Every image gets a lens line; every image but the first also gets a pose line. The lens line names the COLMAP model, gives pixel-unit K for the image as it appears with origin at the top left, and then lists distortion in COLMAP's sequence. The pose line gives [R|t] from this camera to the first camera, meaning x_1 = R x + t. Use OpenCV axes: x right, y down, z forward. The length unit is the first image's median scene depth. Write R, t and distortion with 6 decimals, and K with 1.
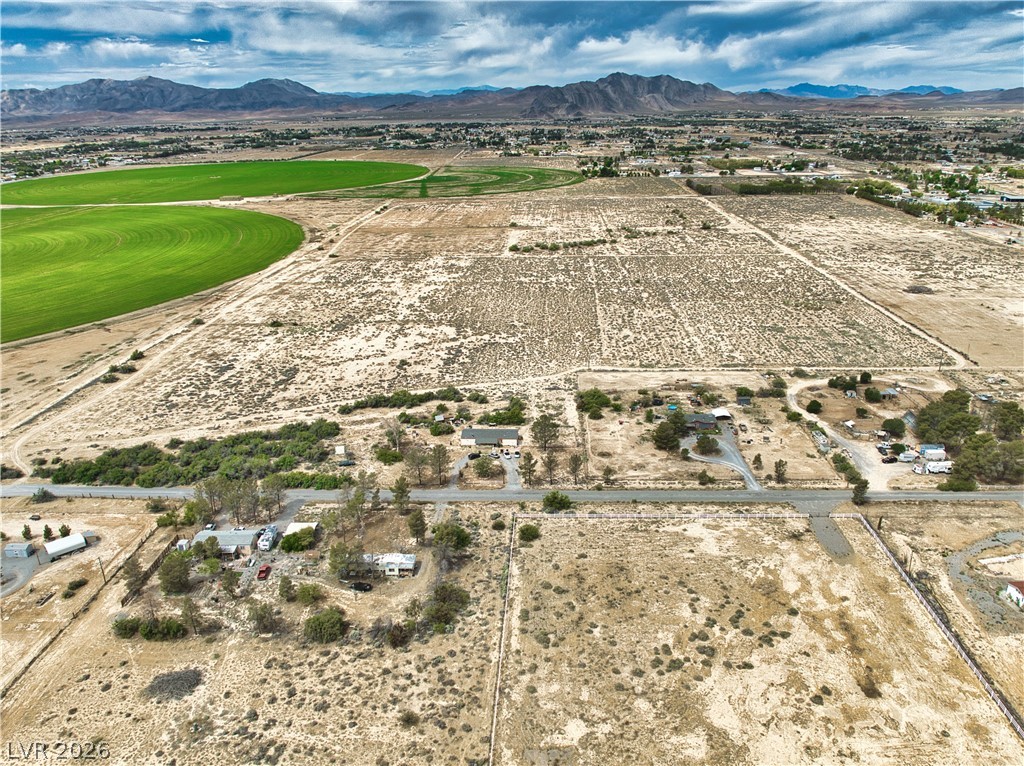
lens RADIAL K [[755.4, 0, 512.9], [0, 755.4, 366.6], [0, 0, 1]] dist [-0.041918, -0.006729]
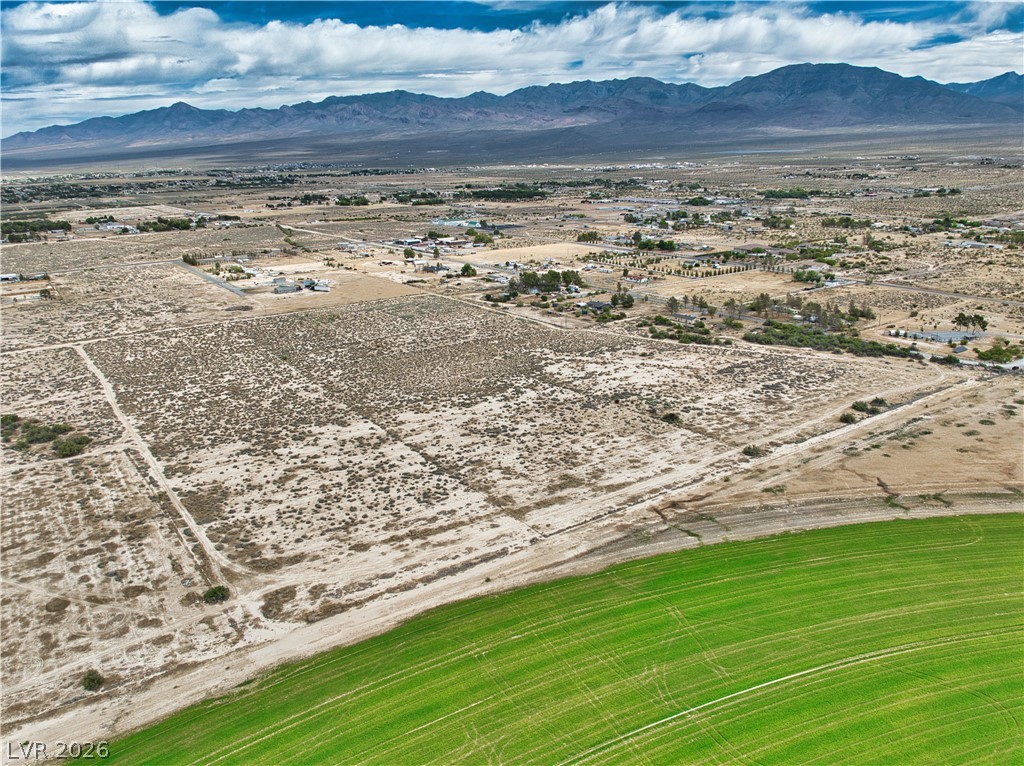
lens RADIAL K [[755.4, 0, 519.8], [0, 755.4, 379.4], [0, 0, 1]] dist [-0.041918, -0.006729]
pose [[-0.621565, -0.199727, 0.757473, -0.937359], [0.281985, 0.845086, 0.454219, -0.574671], [-0.730850, 0.495922, -0.468956, 1.699865]]
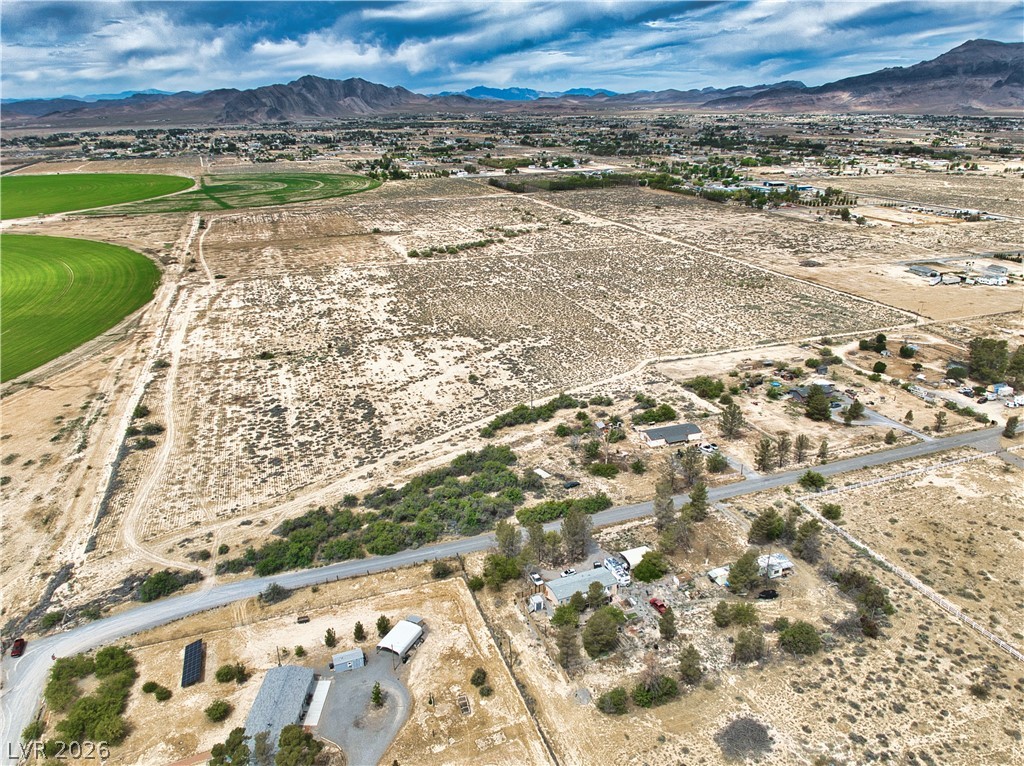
lens RADIAL K [[755.4, 0, 510.4], [0, 755.4, 368.6], [0, 0, 1]] dist [-0.041918, -0.006729]
pose [[0.925579, -0.121373, 0.358570, -0.423318], [0.121944, 0.992312, 0.021114, -0.029833], [-0.358376, 0.024183, 0.933264, 0.107857]]
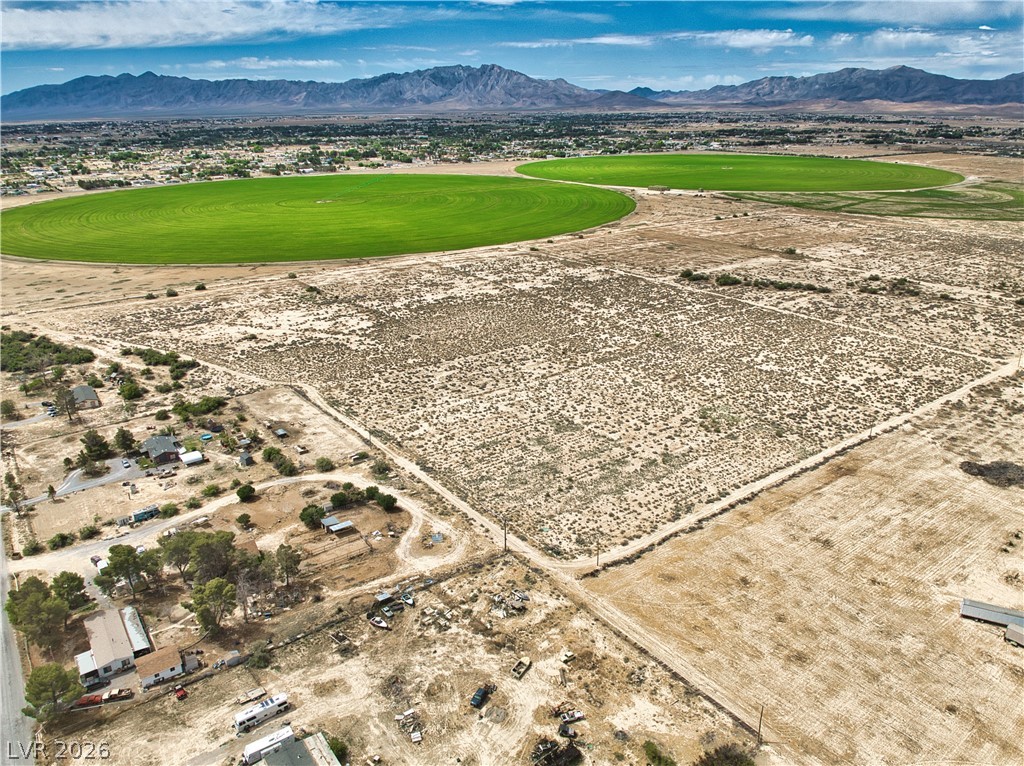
lens RADIAL K [[755.4, 0, 518.0], [0, 755.4, 372.3], [0, 0, 1]] dist [-0.041918, -0.006729]
pose [[0.632586, 0.270111, -0.725862, 0.895687], [-0.256398, 0.957402, 0.132823, -0.197377], [0.730818, 0.102088, 0.674895, 0.526910]]
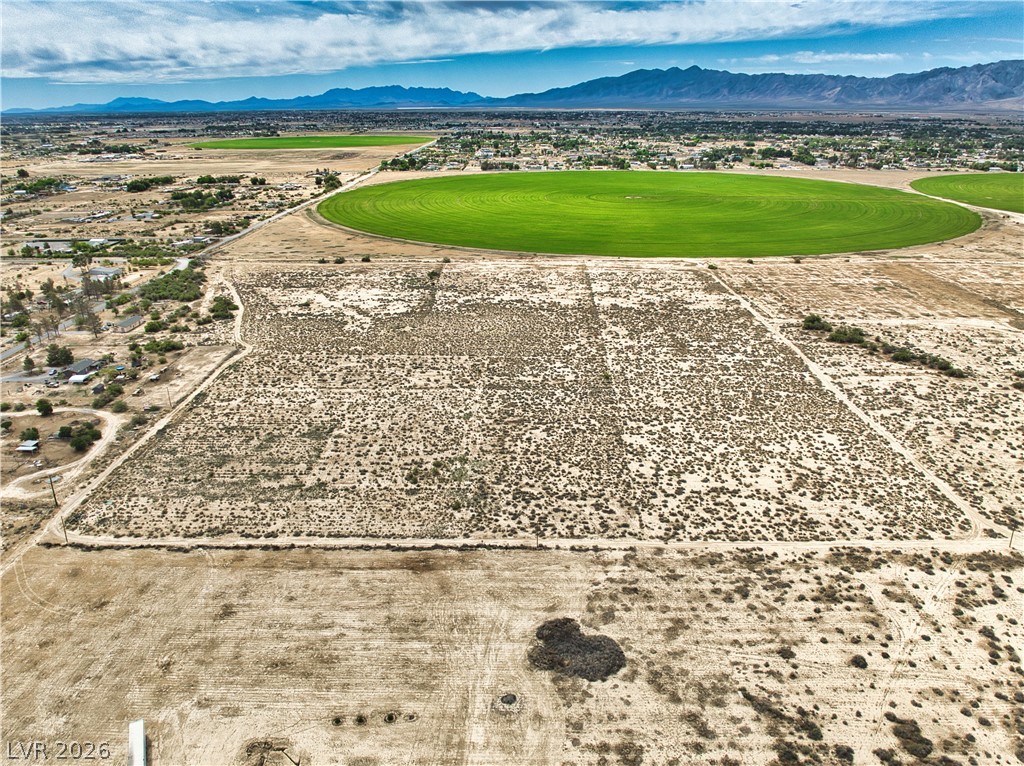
lens RADIAL K [[755.4, 0, 515.2], [0, 755.4, 376.1], [0, 0, 1]] dist [-0.041918, -0.006729]
pose [[0.032350, 0.356127, -0.933877, 1.077064], [-0.322757, 0.888029, 0.327463, -0.419519], [0.945929, 0.290823, 0.143670, 1.153453]]
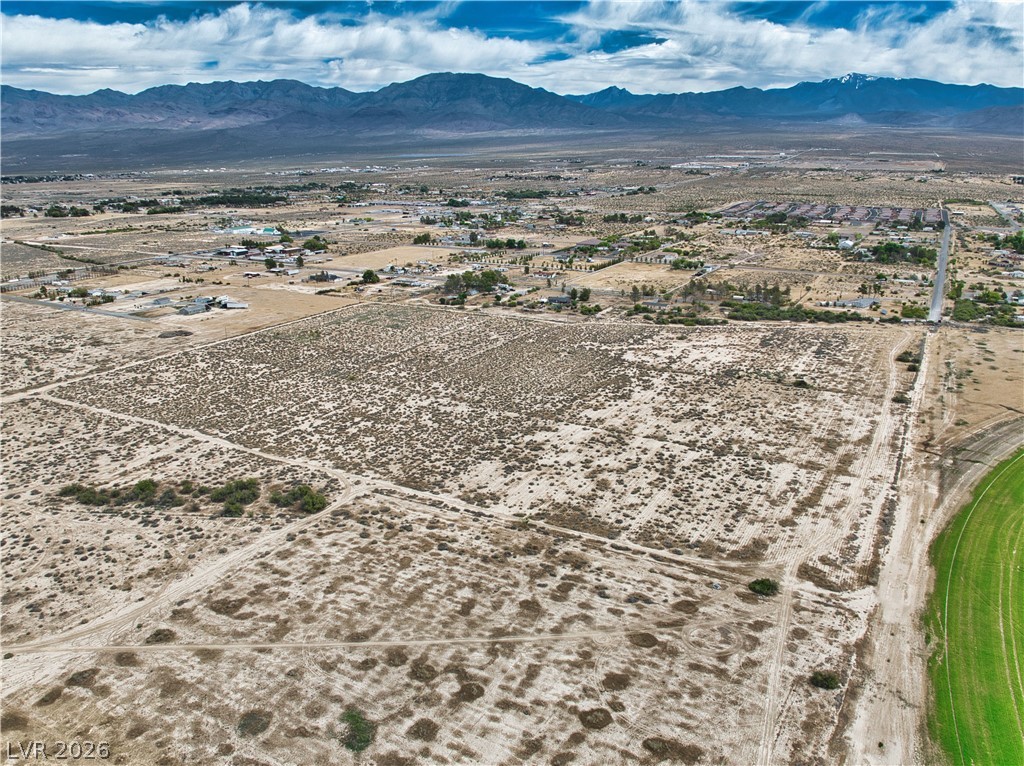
lens RADIAL K [[755.4, 0, 520.2], [0, 755.4, 369.4], [0, 0, 1]] dist [-0.041918, -0.006729]
pose [[-0.896887, -0.101531, 0.430447, -0.462974], [0.163787, 0.827833, 0.536532, -0.718405], [-0.410813, 0.551710, -0.725843, 2.080836]]
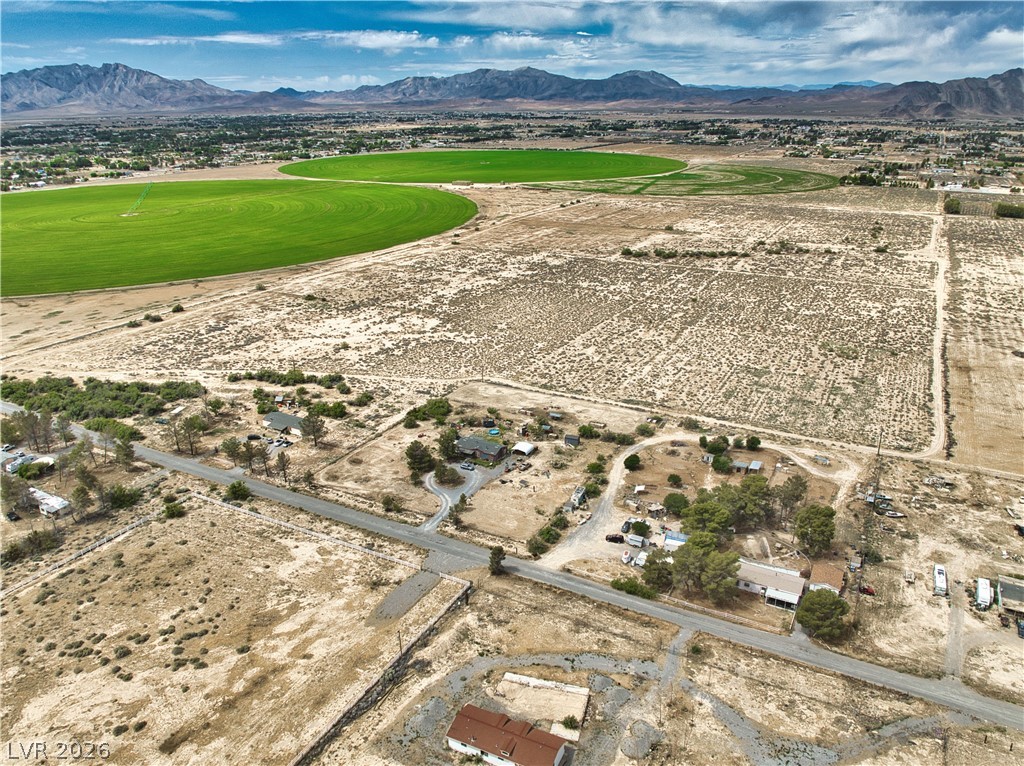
lens RADIAL K [[755.4, 0, 516.6], [0, 755.4, 367.4], [0, 0, 1]] dist [-0.041918, -0.006729]
pose [[0.901412, 0.154030, -0.404638, 0.486930], [-0.150161, 0.987790, 0.041499, -0.054130], [0.406089, 0.023353, 0.913535, 0.132691]]
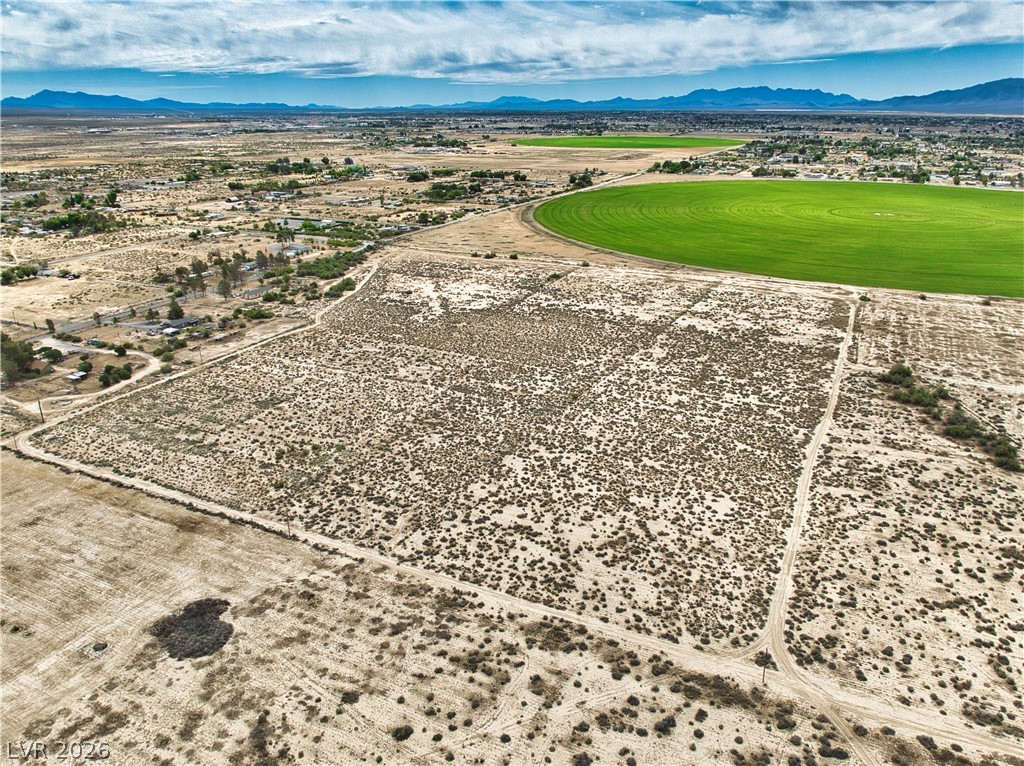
lens RADIAL K [[755.4, 0, 512.4], [0, 755.4, 365.7], [0, 0, 1]] dist [-0.041918, -0.006729]
pose [[-0.404326, 0.315973, -0.858301, 0.987118], [-0.285405, 0.847982, 0.446622, -0.550721], [0.868944, 0.425545, -0.252681, 1.529858]]
